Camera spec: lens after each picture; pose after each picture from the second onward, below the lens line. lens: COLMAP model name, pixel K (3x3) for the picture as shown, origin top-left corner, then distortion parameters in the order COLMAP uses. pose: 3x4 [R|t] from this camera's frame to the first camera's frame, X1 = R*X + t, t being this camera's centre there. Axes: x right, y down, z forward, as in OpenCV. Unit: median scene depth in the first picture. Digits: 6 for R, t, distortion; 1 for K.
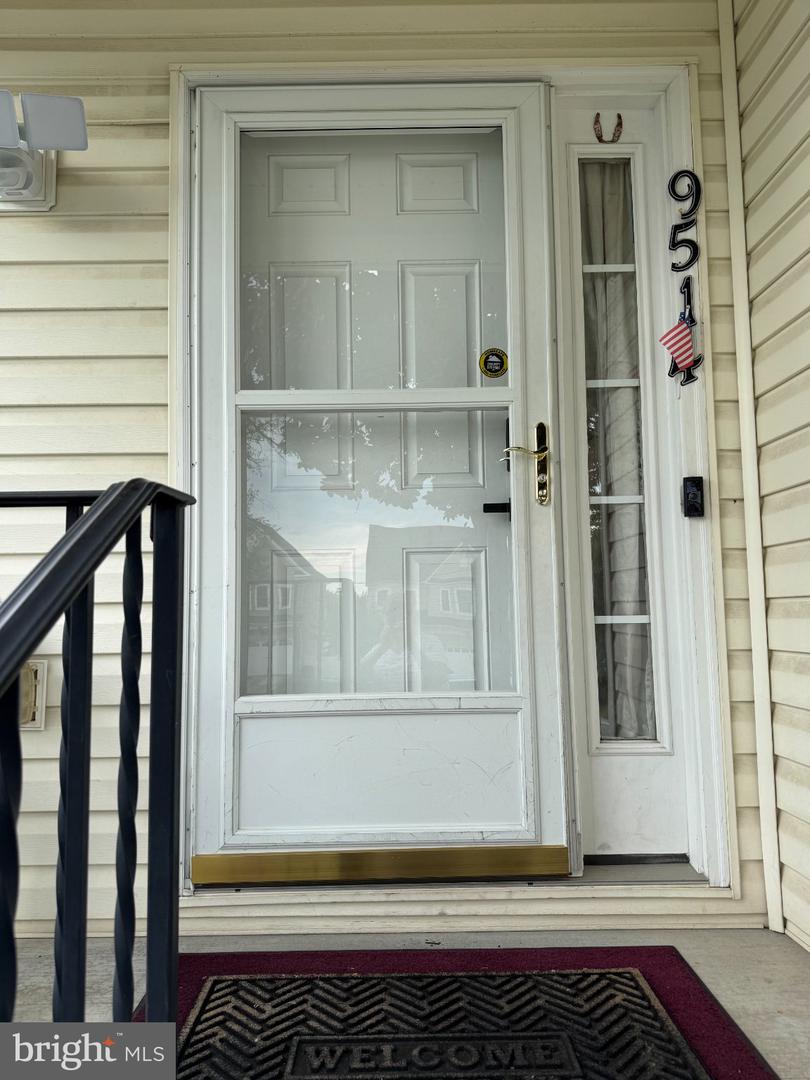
lens RADIAL K [[747.2, 0, 405.0], [0, 747.2, 540.0], [0, 0, 1]] dist [0.137445, -0.212314]
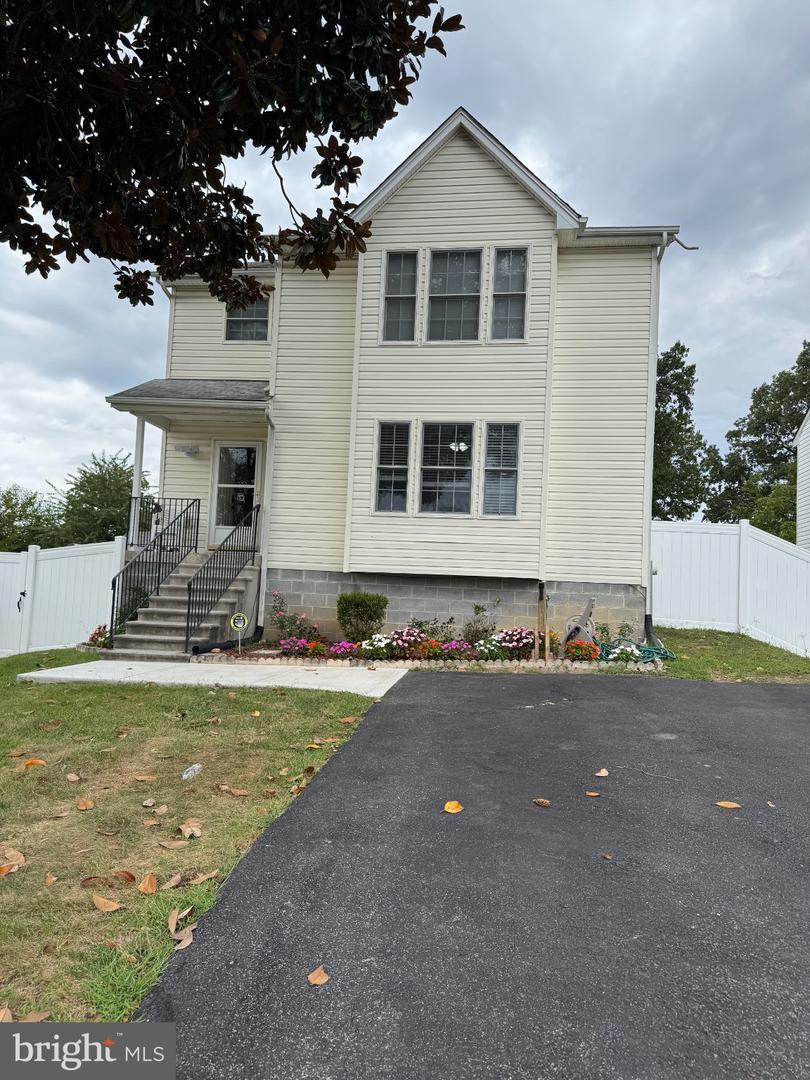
lens RADIAL K [[747.2, 0, 405.0], [0, 747.2, 540.0], [0, 0, 1]] dist [0.137445, -0.212314]
pose [[0.986940, 0.046597, -0.154199, 2.583660], [-0.045369, 0.998904, 0.011475, 0.166665], [0.154565, -0.004329, 0.987973, -5.625570]]
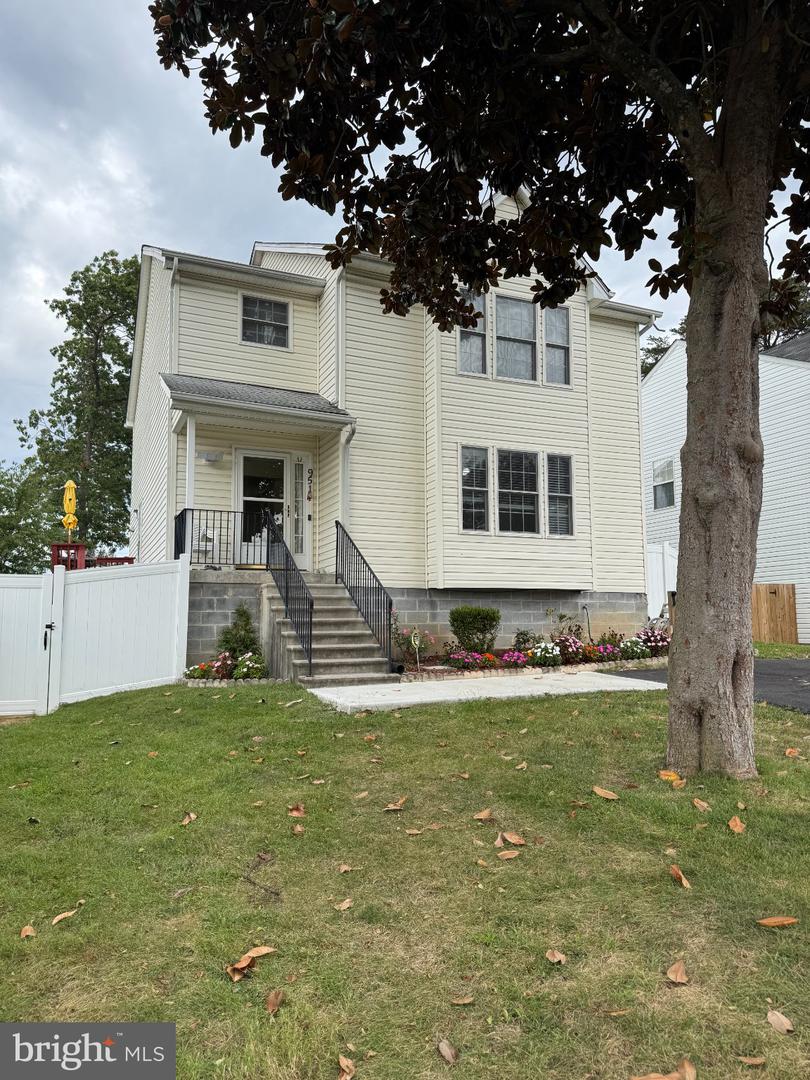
lens RADIAL K [[743.5, 0, 405.7], [0, 743.5, 545.5], [0, 0, 1]] dist [0.176481, -0.344534]
pose [[0.918884, 0.050608, 0.391268, -1.401889], [-0.040687, 0.998607, -0.033609, 0.374866], [-0.392424, 0.014963, 0.919663, -5.368182]]
